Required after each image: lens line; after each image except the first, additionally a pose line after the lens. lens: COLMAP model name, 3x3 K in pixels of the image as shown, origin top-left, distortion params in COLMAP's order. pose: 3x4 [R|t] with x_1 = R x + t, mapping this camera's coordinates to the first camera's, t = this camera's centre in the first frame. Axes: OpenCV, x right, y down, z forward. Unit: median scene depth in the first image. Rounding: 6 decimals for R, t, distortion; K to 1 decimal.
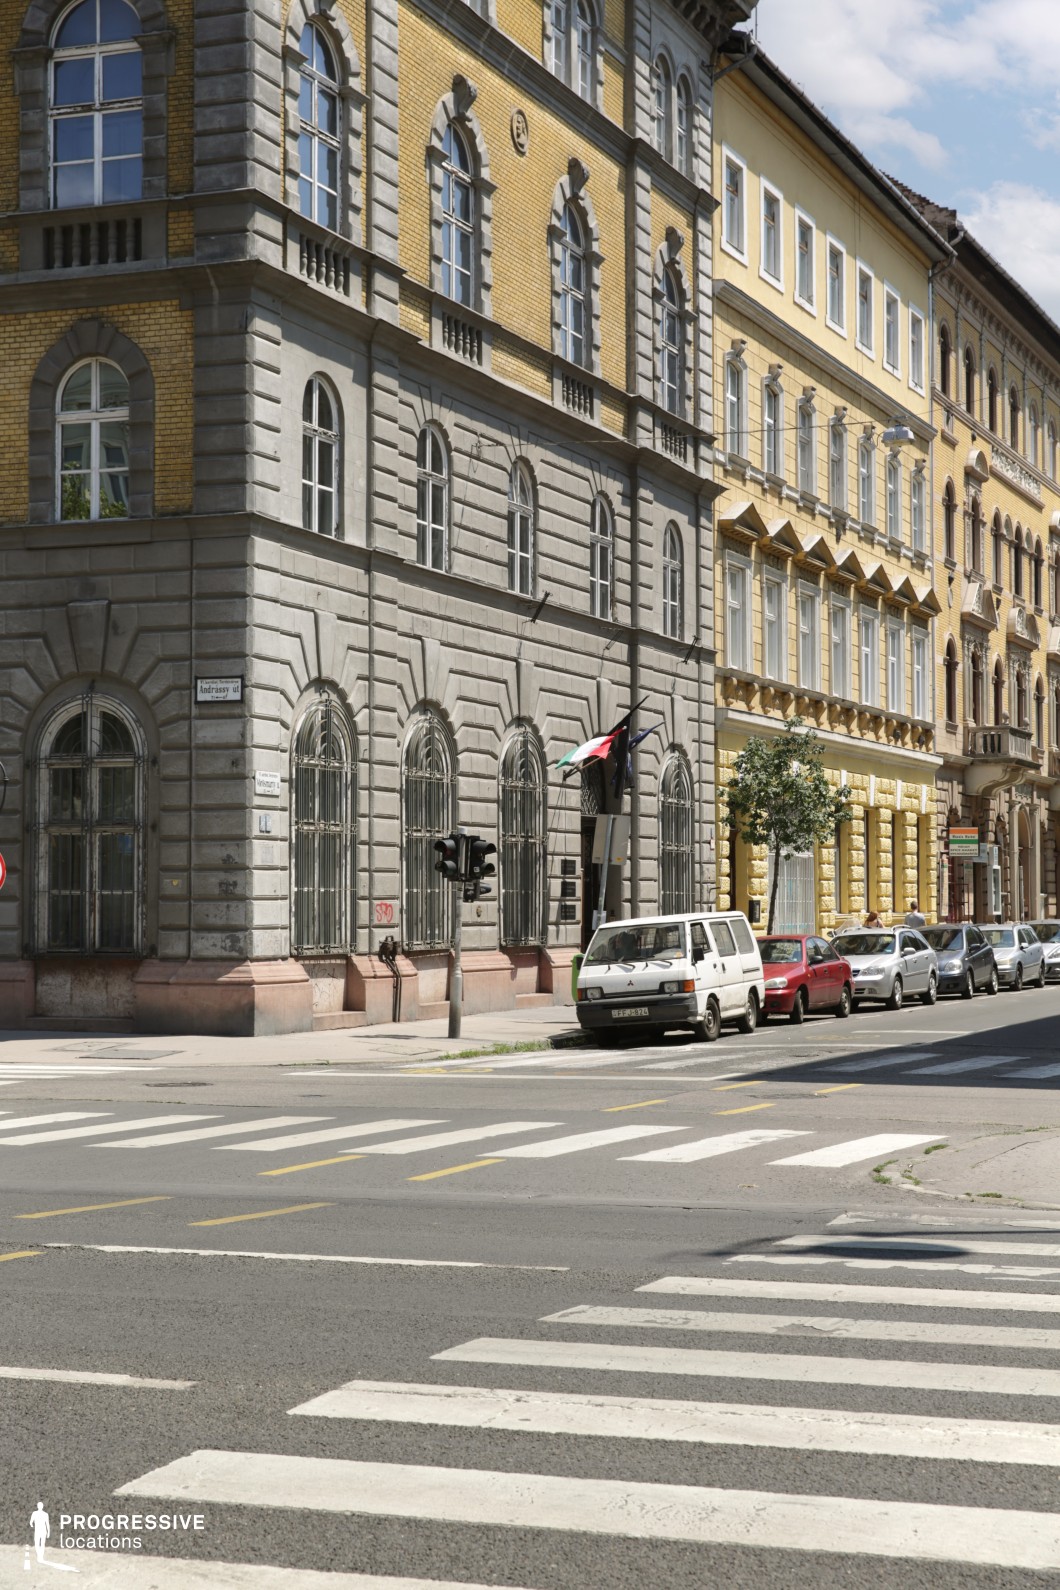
lens RADIAL K [[2793.1, 0, 532.8], [0, 2793.1, 781.7], [0, 0, 1]] dist [0.074331, 0.000000]
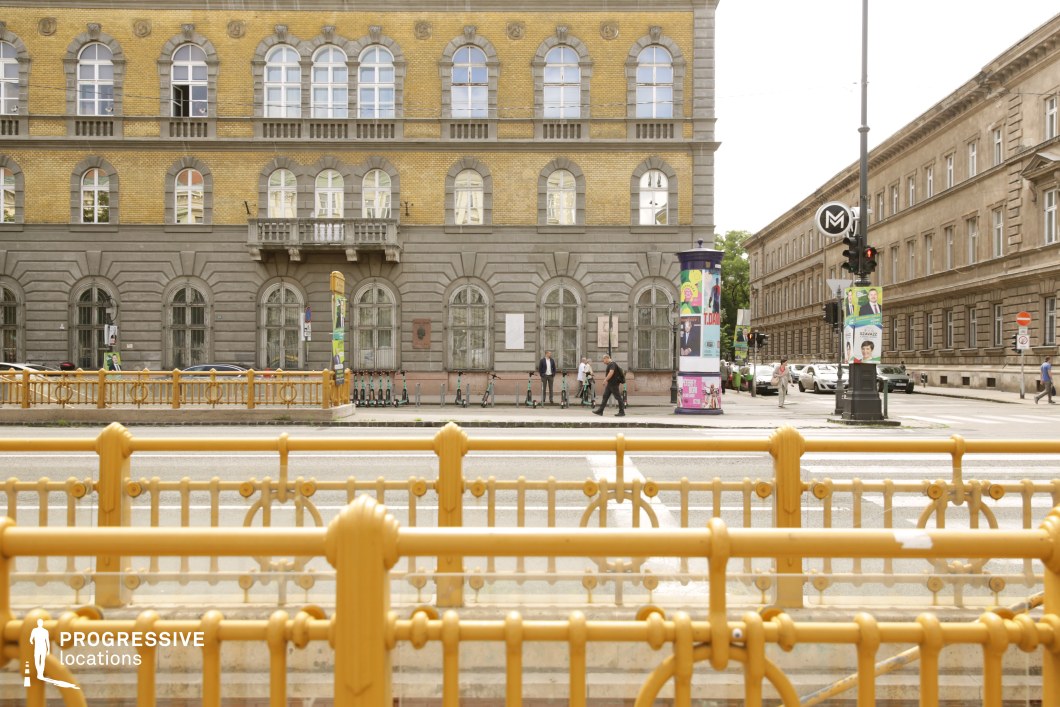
lens RADIAL K [[822.7, 0, 525.6], [0, 822.7, 354.1], [0, 0, 1]] dist [0.021755, -0.004403]
pose [[0.933138, 0.003944, 0.359497, -0.413027], [-0.019517, 0.999021, 0.039699, 0.008223], [-0.358989, -0.044061, 0.932301, 0.156854]]
